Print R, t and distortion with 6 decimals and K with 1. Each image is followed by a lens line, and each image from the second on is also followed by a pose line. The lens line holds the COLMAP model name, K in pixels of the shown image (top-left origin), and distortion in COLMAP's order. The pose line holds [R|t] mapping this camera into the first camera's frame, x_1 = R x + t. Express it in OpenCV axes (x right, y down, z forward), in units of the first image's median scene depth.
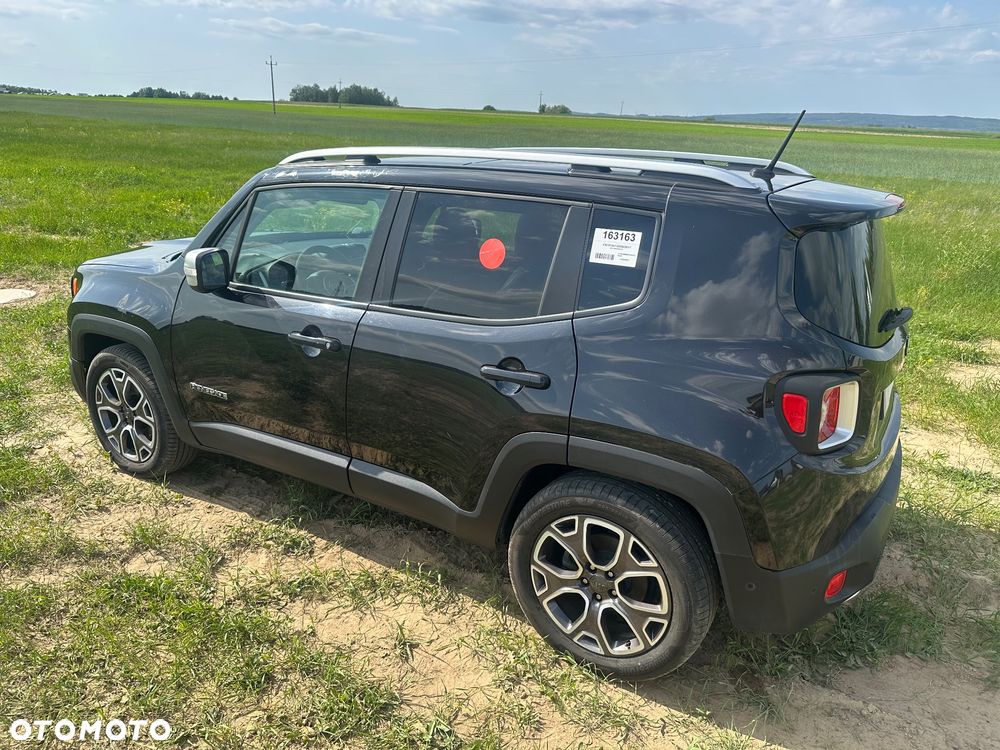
lens RADIAL K [[727.3, 0, 481.2], [0, 727.3, 383.1], [0, 0, 1]] dist [0.019381, -0.022358]
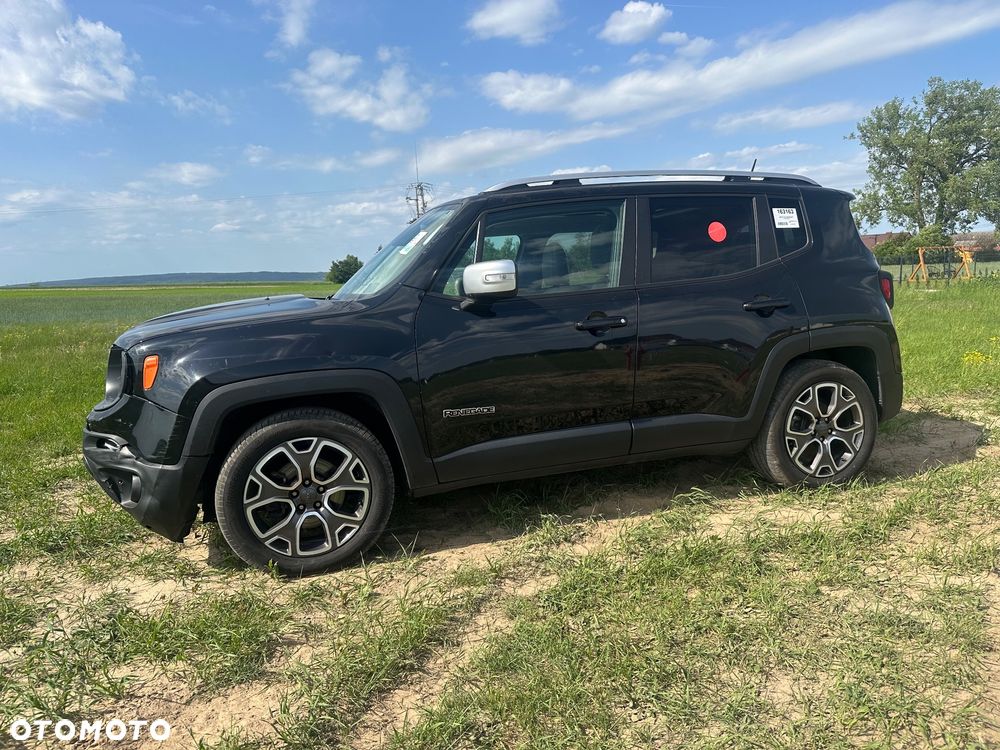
lens RADIAL K [[727.3, 0, 498.5], [0, 727.3, 379.2], [0, 0, 1]] dist [0.019381, -0.022358]
pose [[0.639673, -0.156804, 0.752483, -0.858799], [0.314043, 0.946850, -0.069656, 0.039799], [-0.701566, 0.280869, 0.654917, 0.263688]]
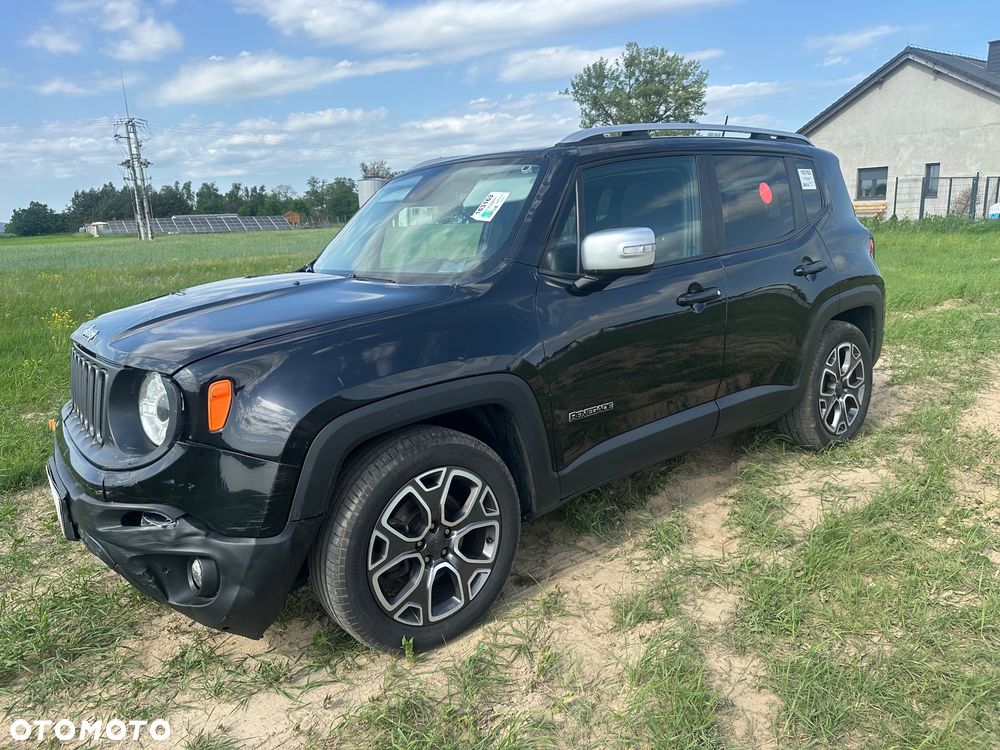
lens RADIAL K [[727.3, 0, 503.6], [0, 727.3, 376.4], [0, 0, 1]] dist [0.019381, -0.022358]
pose [[0.313289, -0.246110, 0.917213, -0.913888], [0.375064, 0.919383, 0.118583, -0.127015], [-0.872454, 0.306863, 0.380340, 0.617006]]
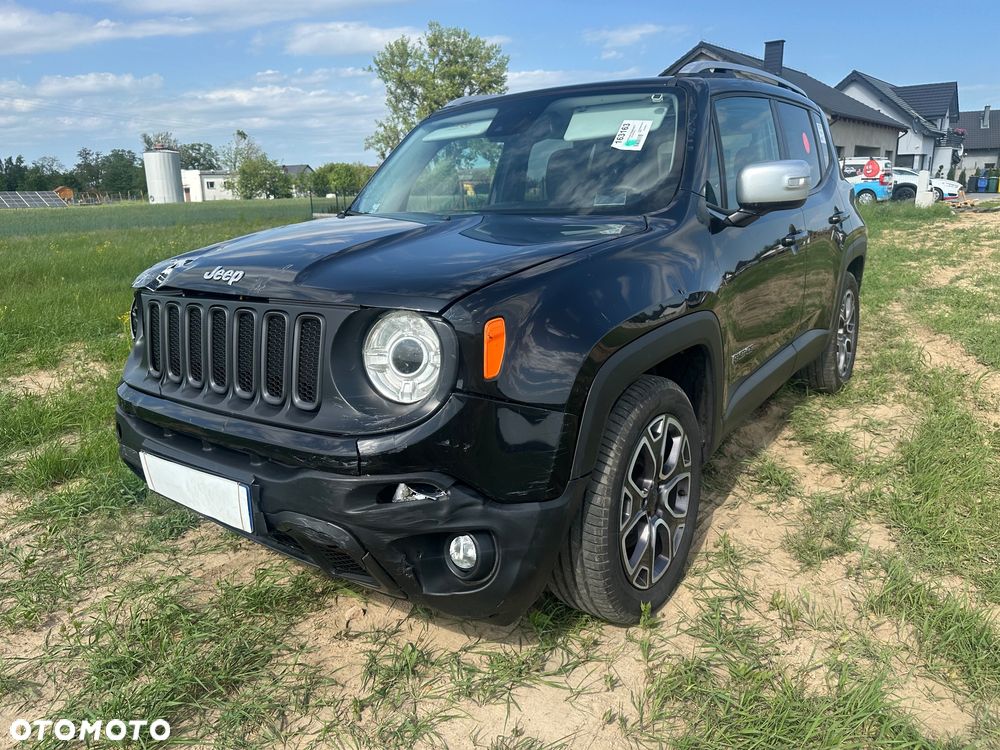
lens RADIAL K [[727.3, 0, 504.3], [0, 727.3, 372.5], [0, 0, 1]] dist [0.019381, -0.022358]
pose [[0.050334, -0.272677, 0.960788, -0.922959], [0.373437, 0.897367, 0.235114, -0.202305], [-0.926289, 0.346959, 0.146995, 0.908493]]
